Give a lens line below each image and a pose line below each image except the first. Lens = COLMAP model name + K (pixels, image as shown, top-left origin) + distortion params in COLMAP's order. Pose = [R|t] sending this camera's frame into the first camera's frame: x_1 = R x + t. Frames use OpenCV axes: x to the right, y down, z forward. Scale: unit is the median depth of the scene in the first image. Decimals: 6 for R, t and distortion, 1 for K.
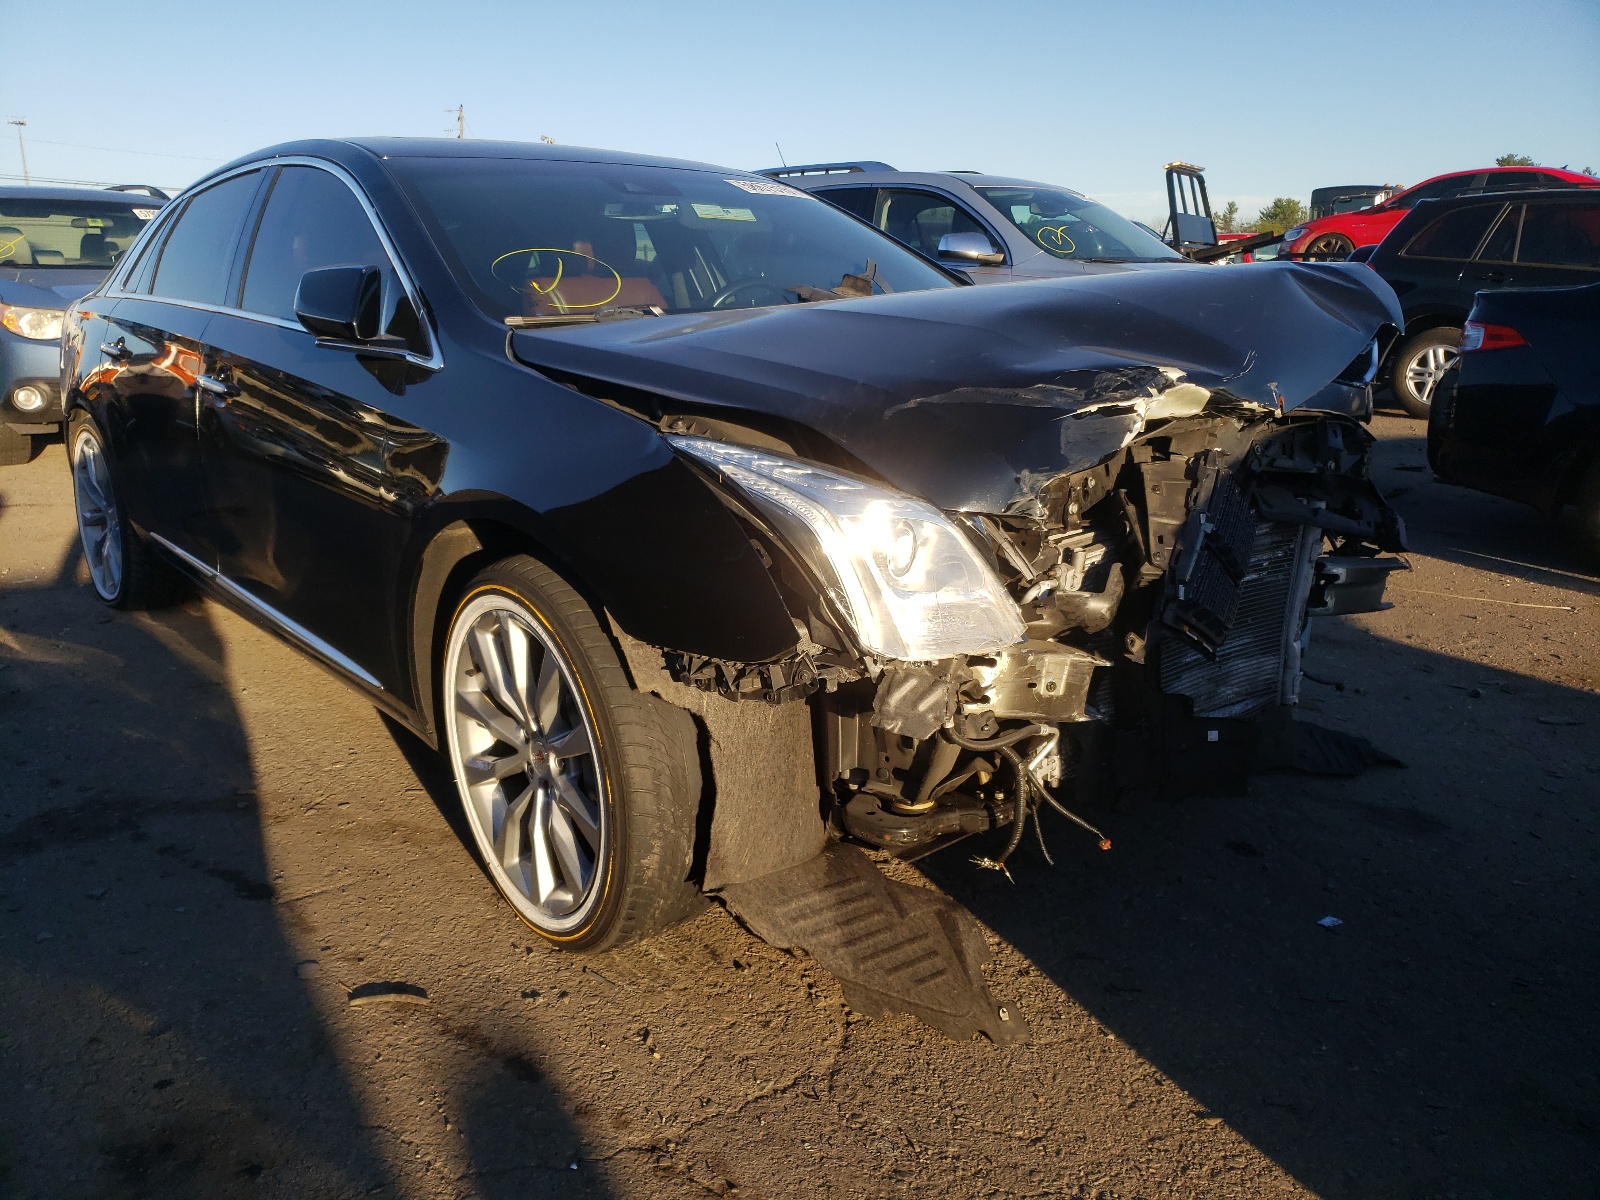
lens RADIAL K [[1324.9, 0, 795.5], [0, 1324.9, 595.3], [0, 0, 1]] dist [0.031622, -0.018202]
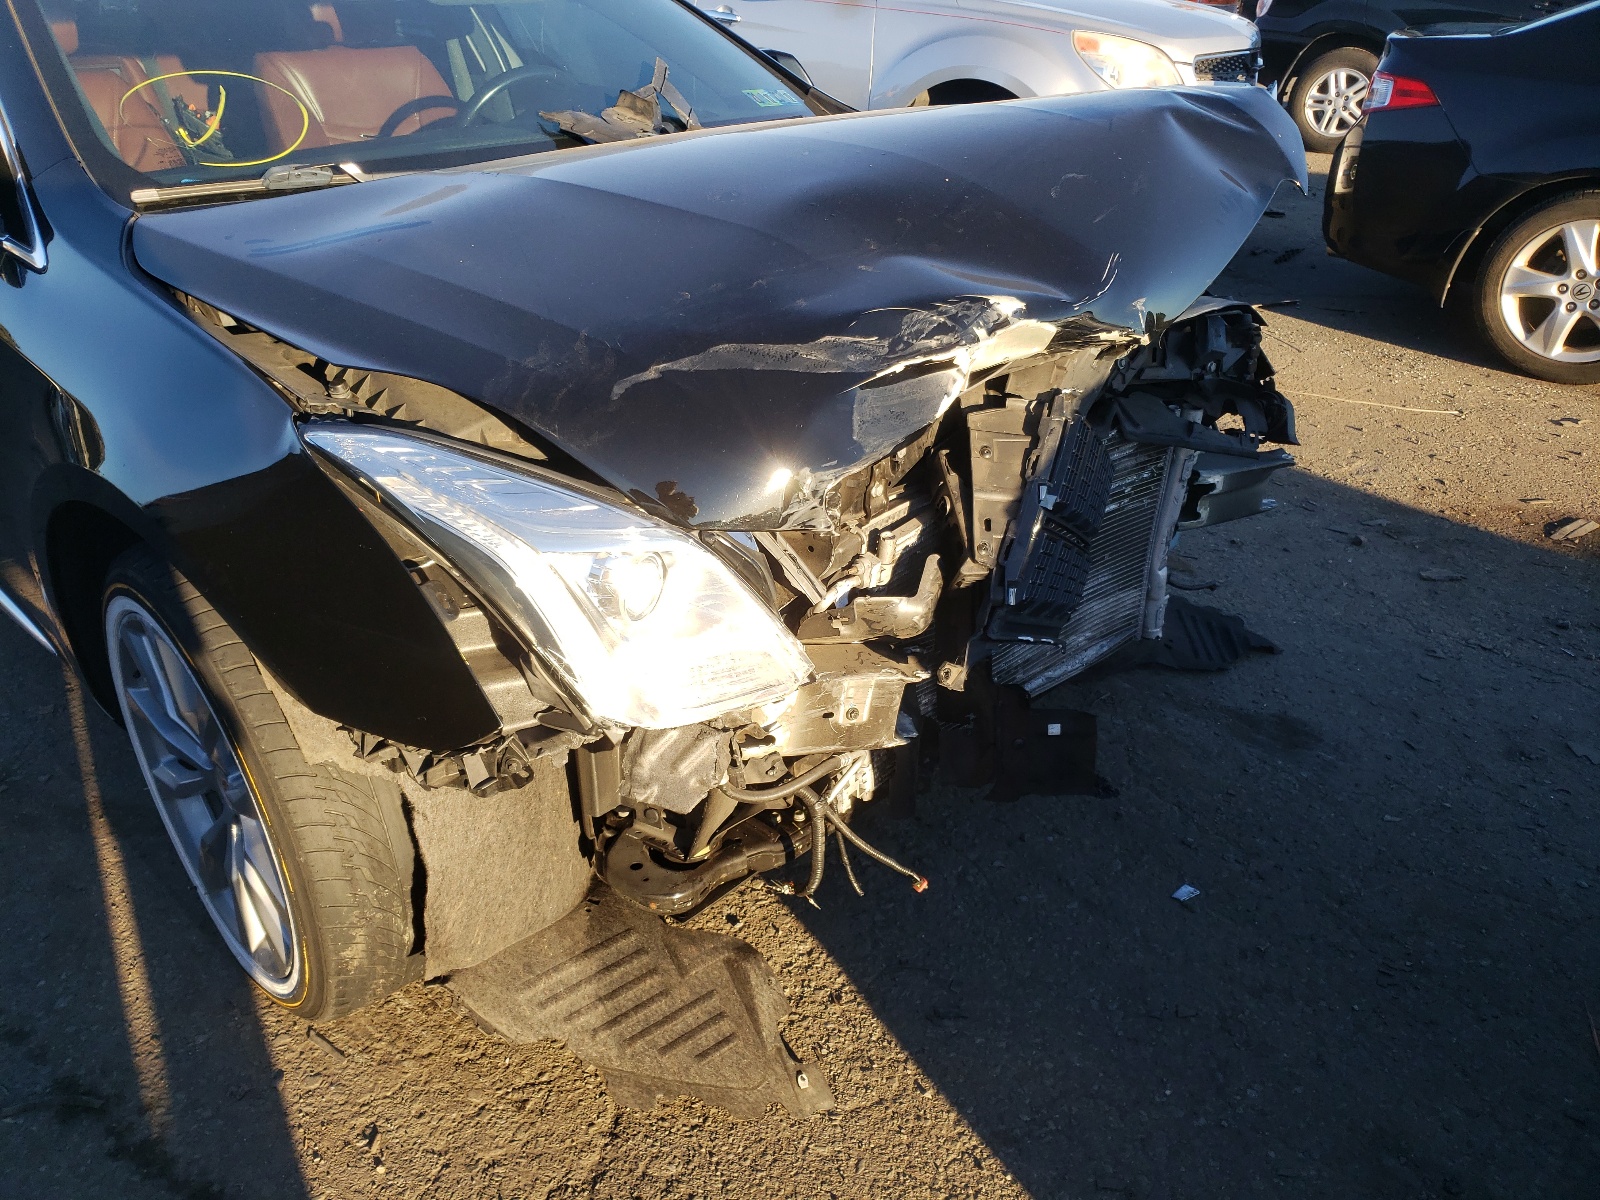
lens RADIAL K [[1324.9, 0, 801.1], [0, 1324.9, 606.0], [0, 0, 1]] dist [0.031622, -0.018202]
pose [[0.996164, -0.039440, 0.078111, 0.100955], [0.021780, 0.976328, 0.215197, -0.163260], [-0.084749, -0.212670, 0.973442, 0.238795]]
